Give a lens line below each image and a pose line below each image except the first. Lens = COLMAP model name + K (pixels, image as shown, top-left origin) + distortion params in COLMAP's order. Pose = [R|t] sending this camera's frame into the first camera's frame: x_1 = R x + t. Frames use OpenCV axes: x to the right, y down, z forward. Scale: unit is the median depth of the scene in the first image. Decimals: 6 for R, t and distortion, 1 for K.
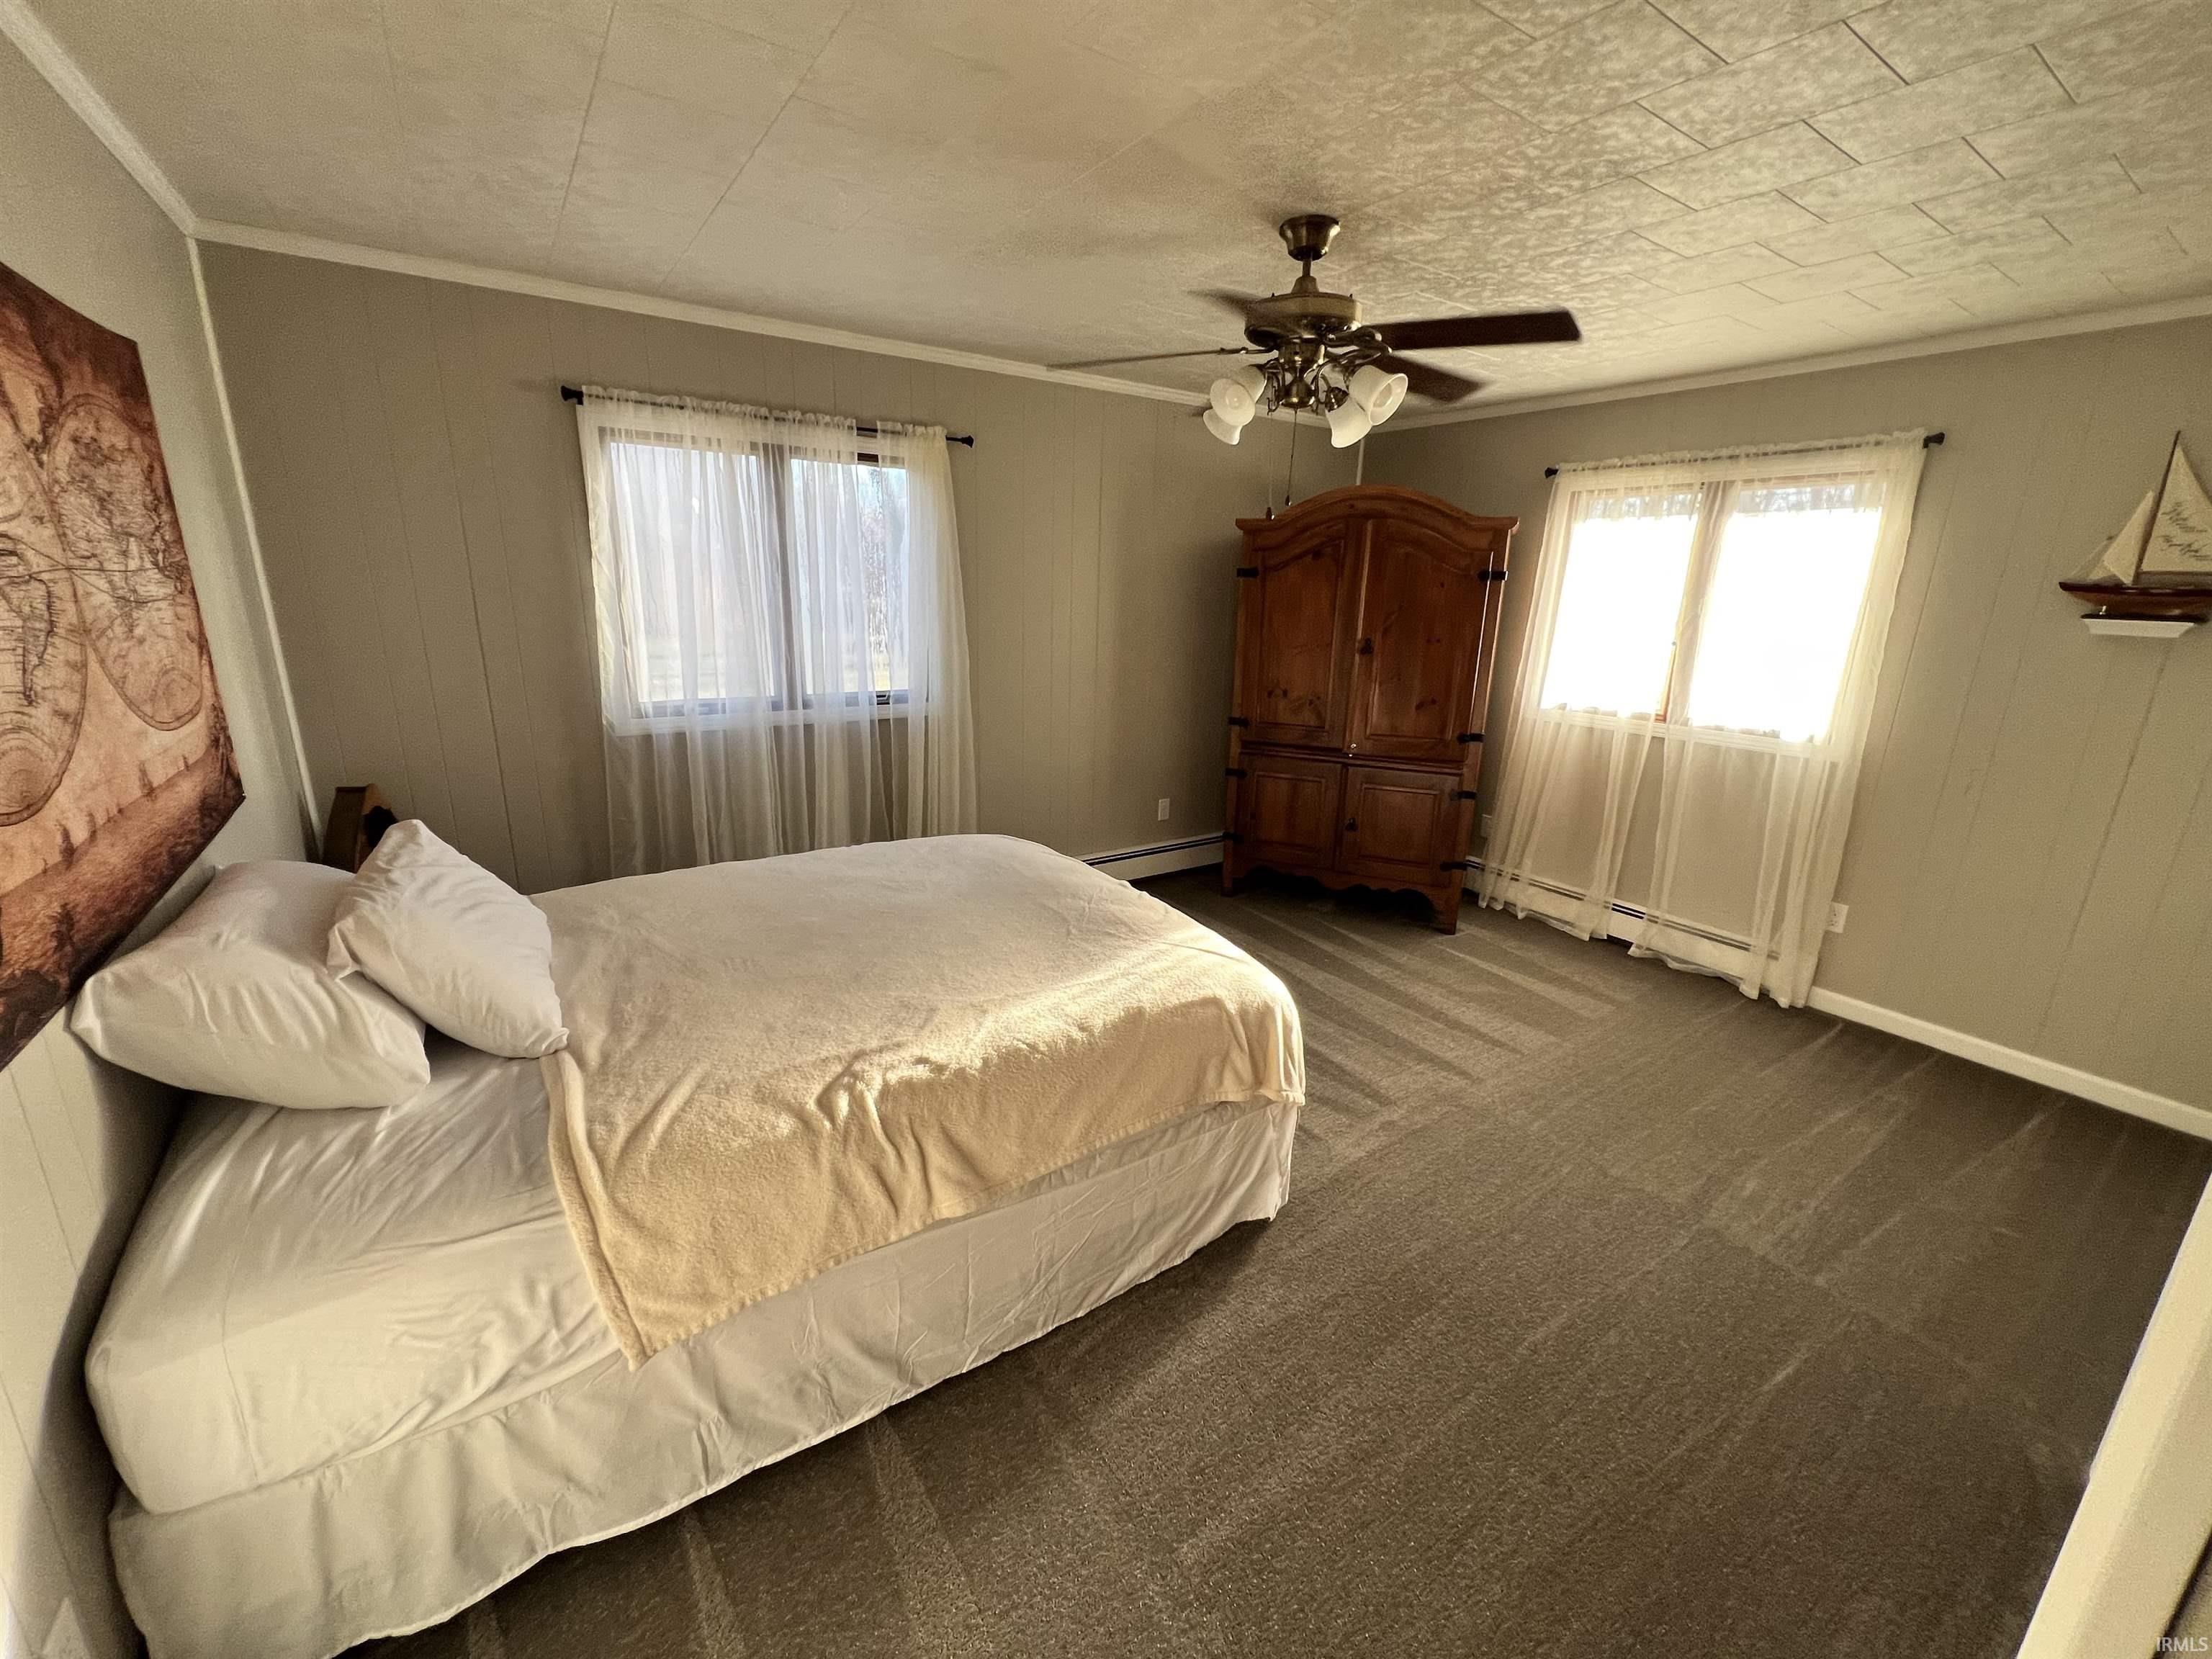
lens RADIAL K [[888.4, 0, 1098.9], [0, 888.4, 825.5], [0, 0, 1]] dist [0.000351, -0.000833]
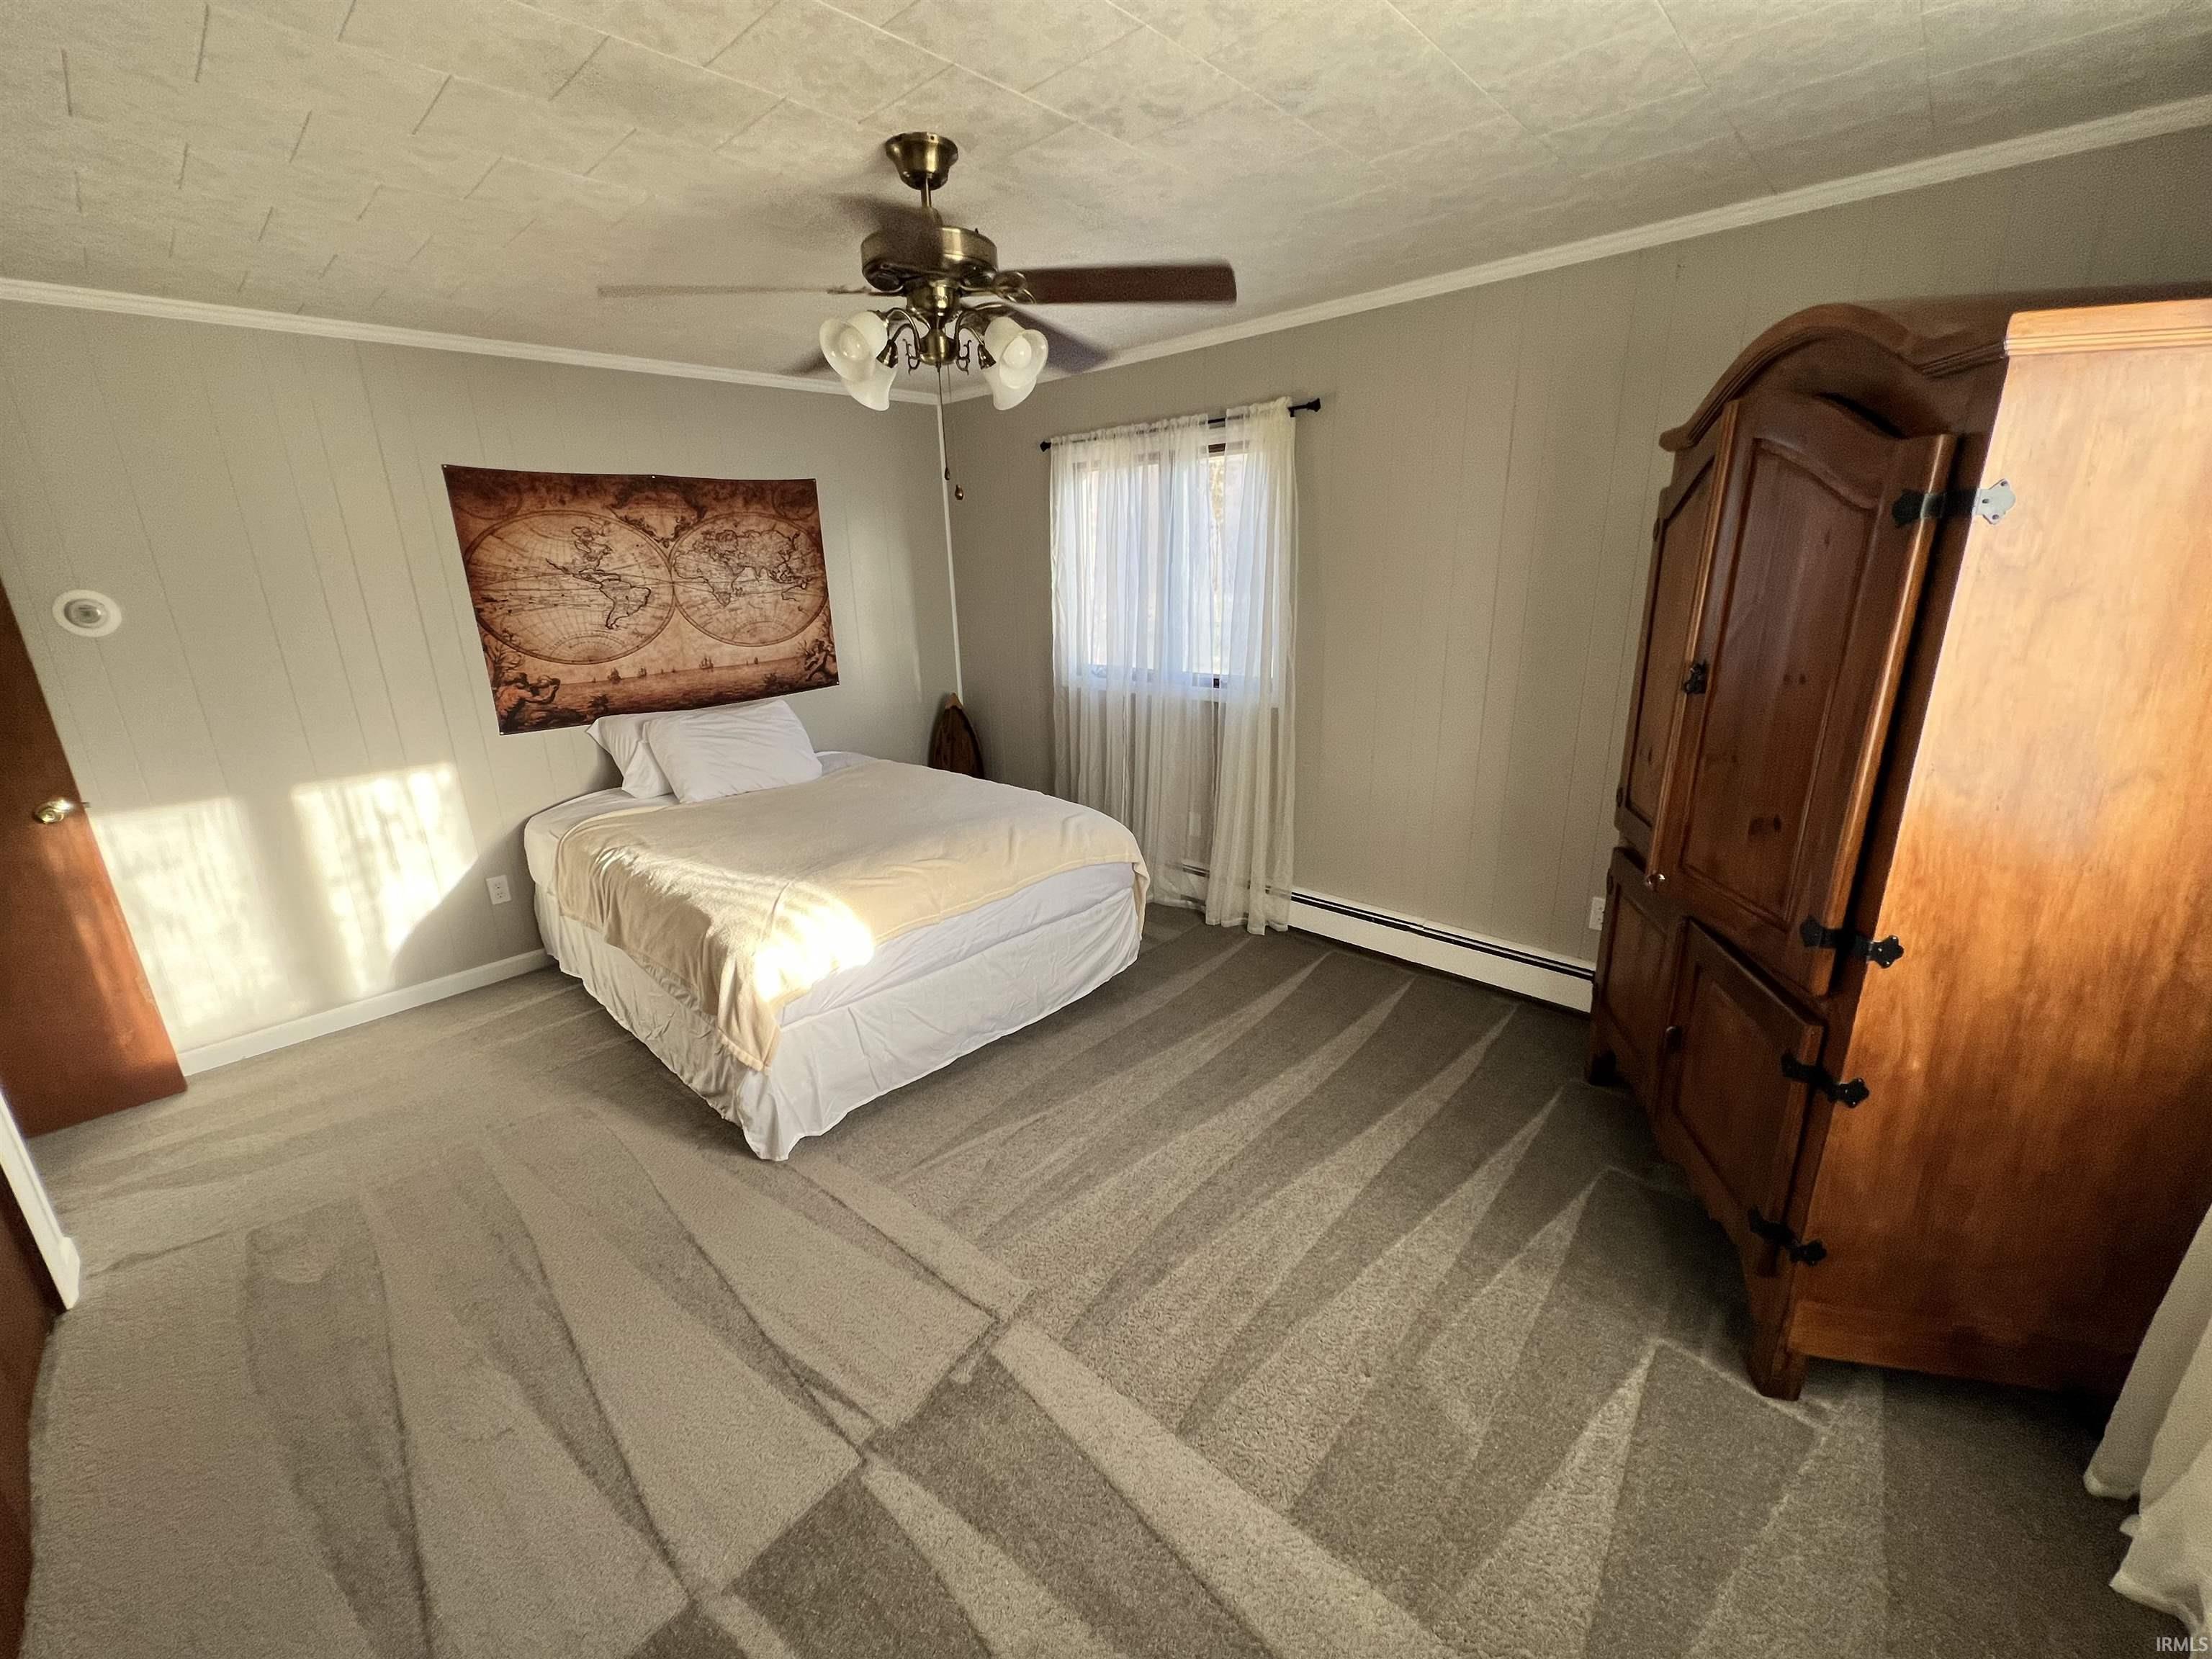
lens RADIAL K [[888.4, 0, 1103.3], [0, 888.4, 826.7], [0, 0, 1]] dist [0.000351, -0.000833]
pose [[0.223105, 0.250934, -0.941943, 0.872012], [-0.225971, 0.953291, 0.200434, -0.188166], [0.948241, 0.168134, 0.269387, 0.735722]]
